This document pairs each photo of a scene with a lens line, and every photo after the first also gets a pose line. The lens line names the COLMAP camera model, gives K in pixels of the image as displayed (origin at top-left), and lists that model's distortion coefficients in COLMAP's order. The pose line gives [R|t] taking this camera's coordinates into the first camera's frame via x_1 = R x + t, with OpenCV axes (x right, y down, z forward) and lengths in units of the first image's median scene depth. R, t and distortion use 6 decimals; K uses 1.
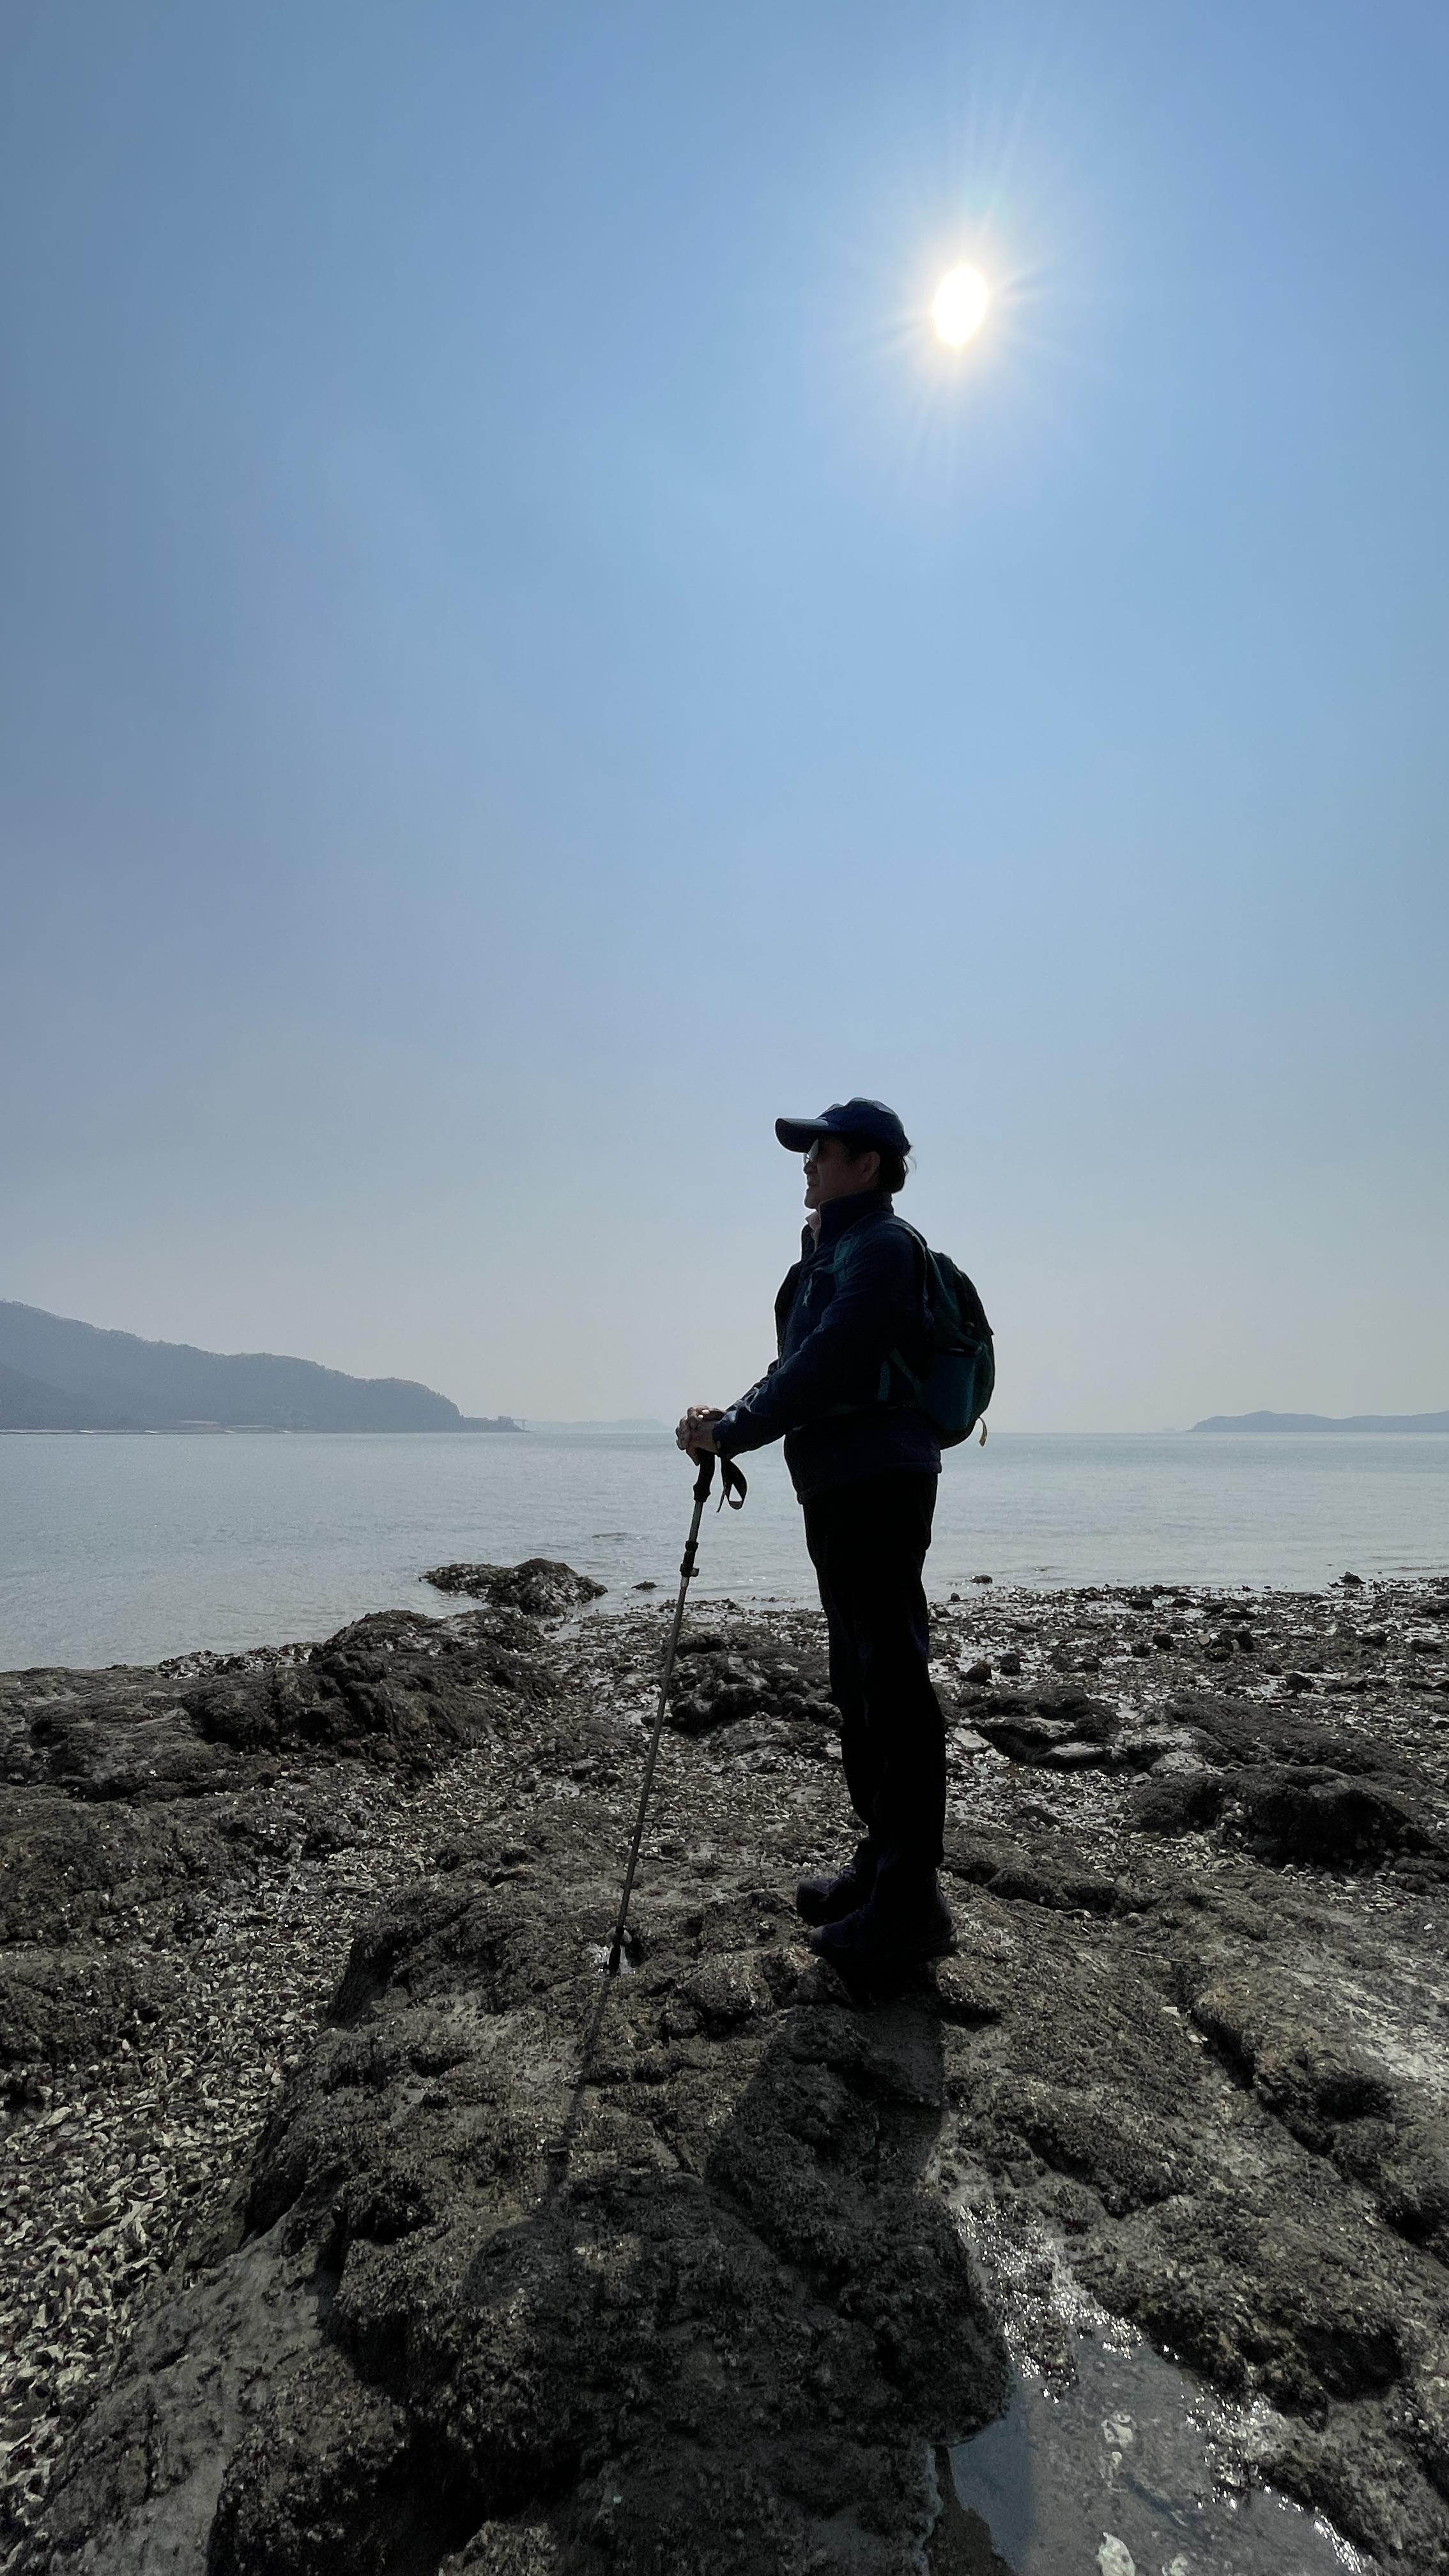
lens RADIAL K [[1023.4, 0, 727.9], [0, 1023.4, 1289.7], [0, 0, 1]] dist [-0.002295, -0.003476]
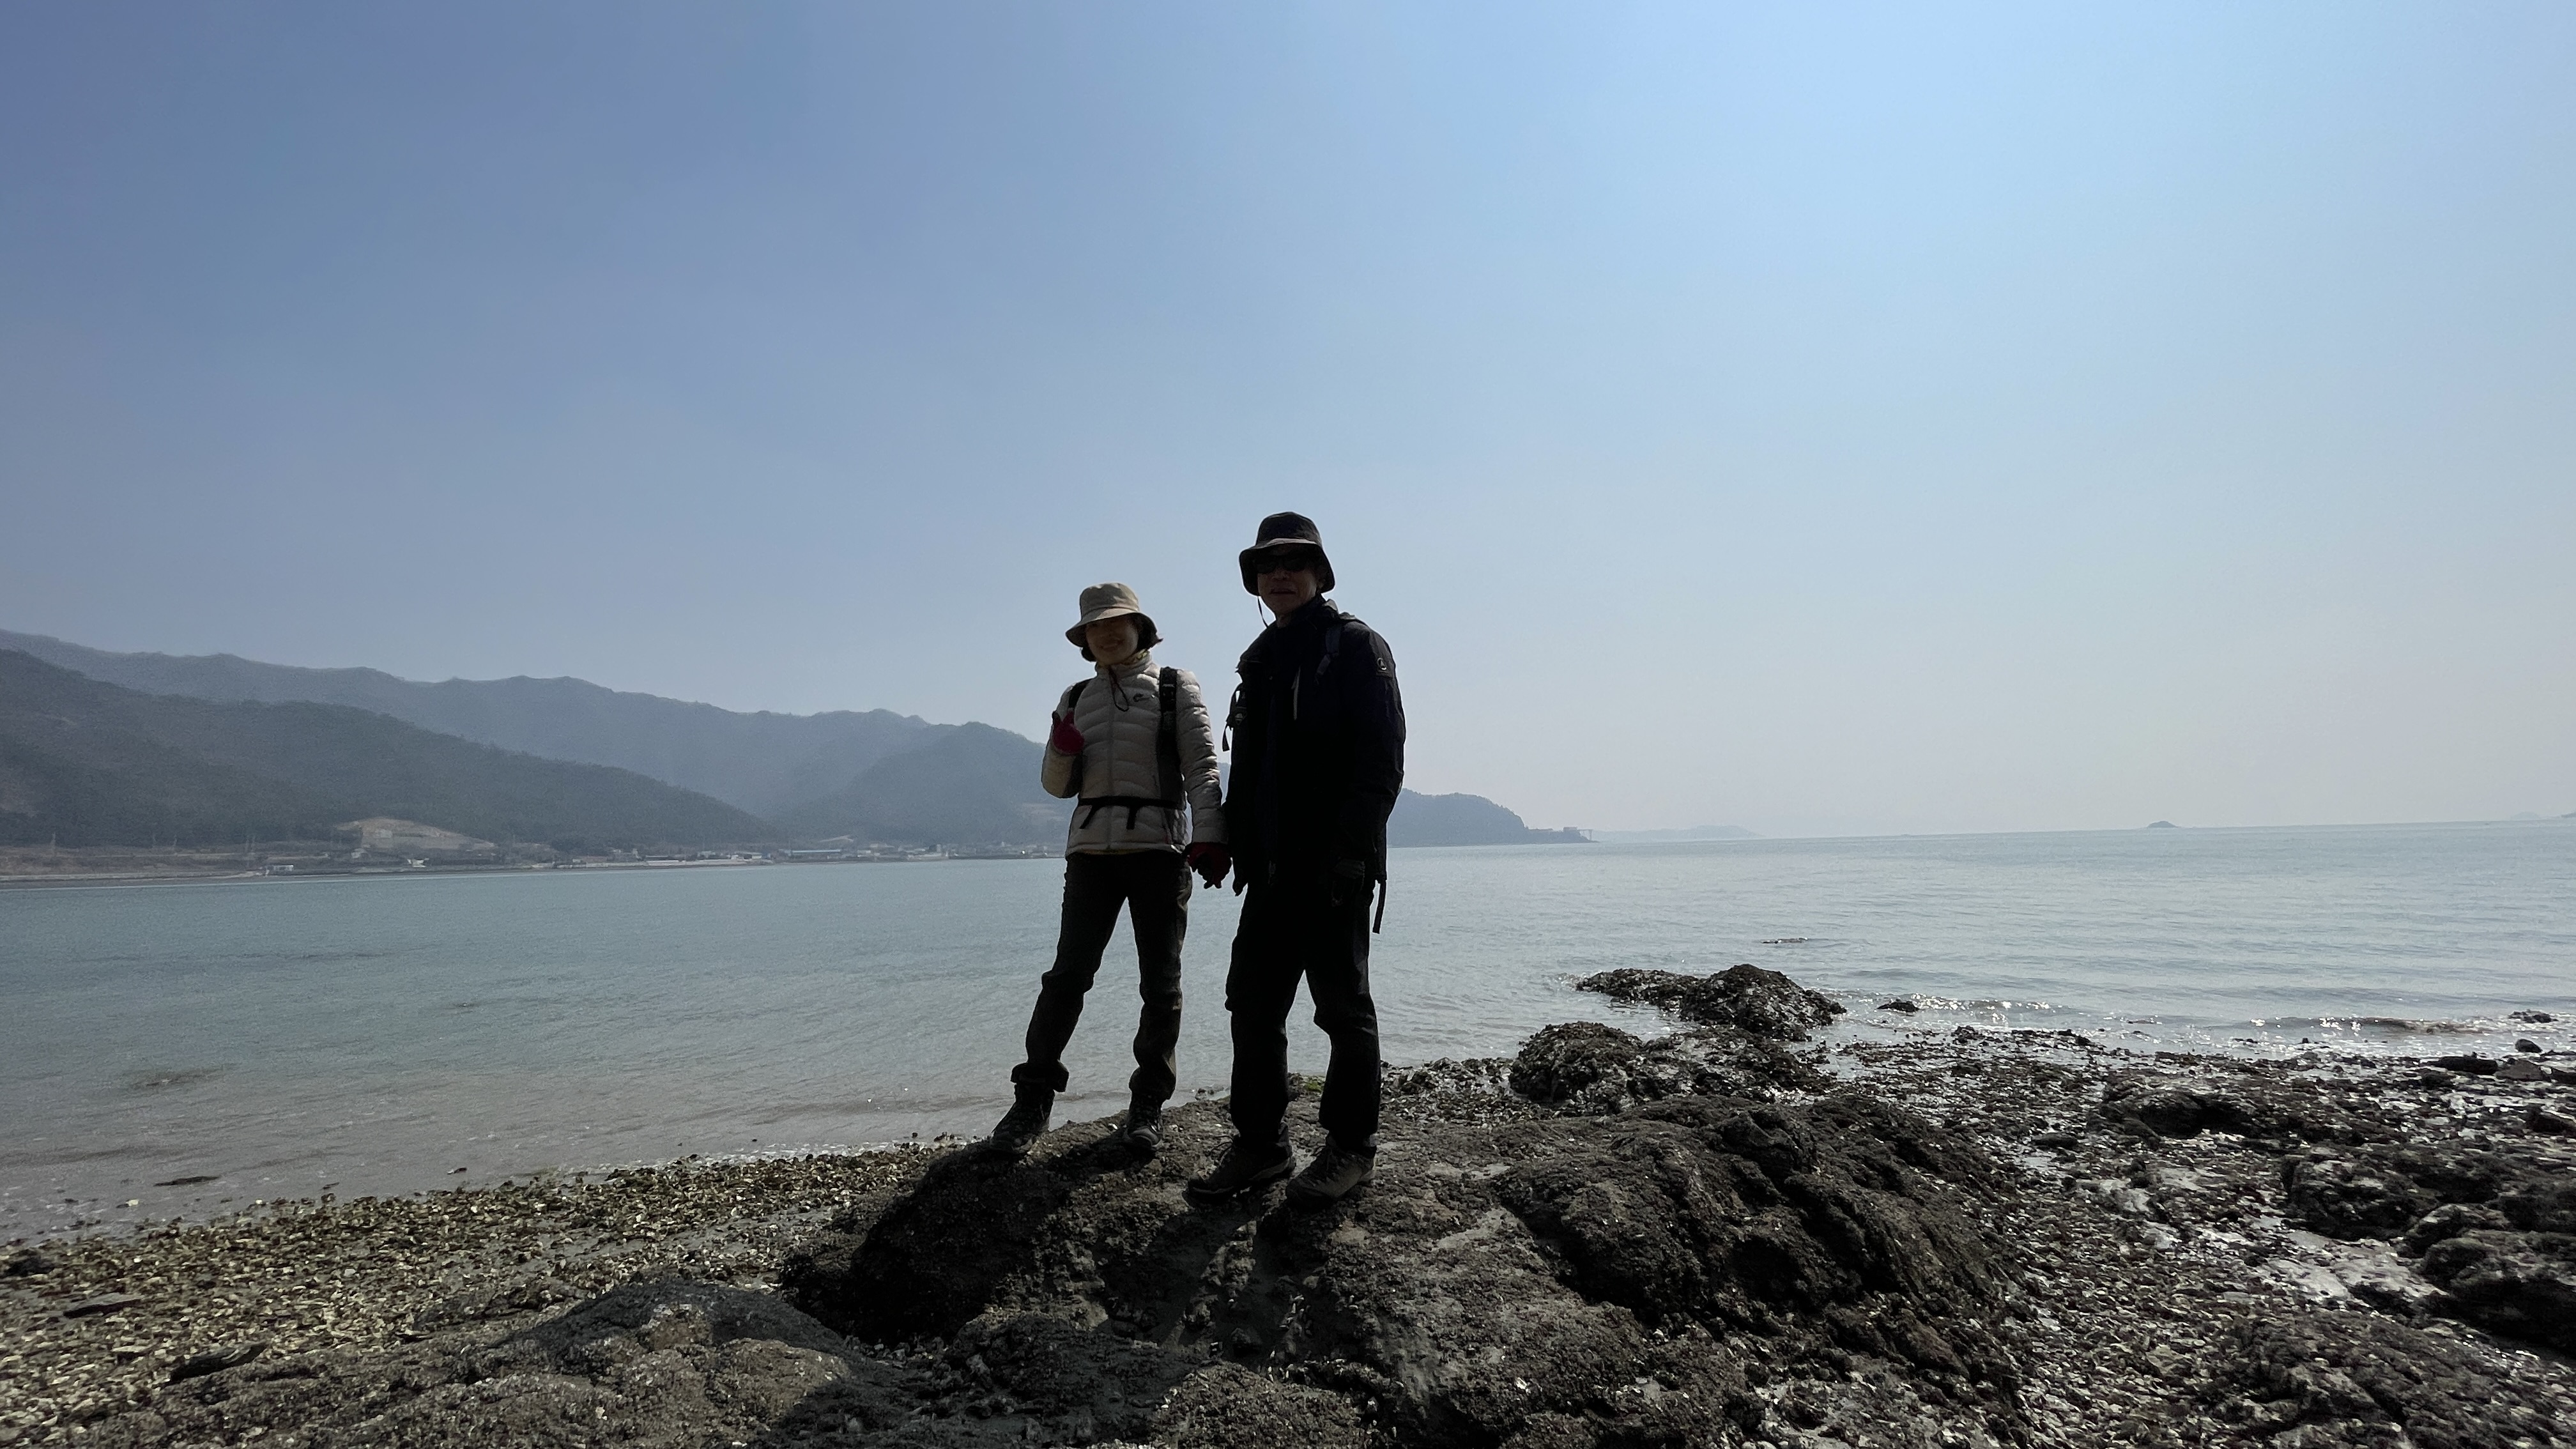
lens RADIAL K [[1036.9, 0, 1274.7], [0, 1036.9, 733.8], [0, 0, 1]] dist [-0.018978, -0.000016]
pose [[0.881733, -0.076515, -0.465502, -0.450483], [0.091358, 0.995774, 0.009369, 0.192965], [0.462818, -0.050788, 0.884997, 0.606150]]
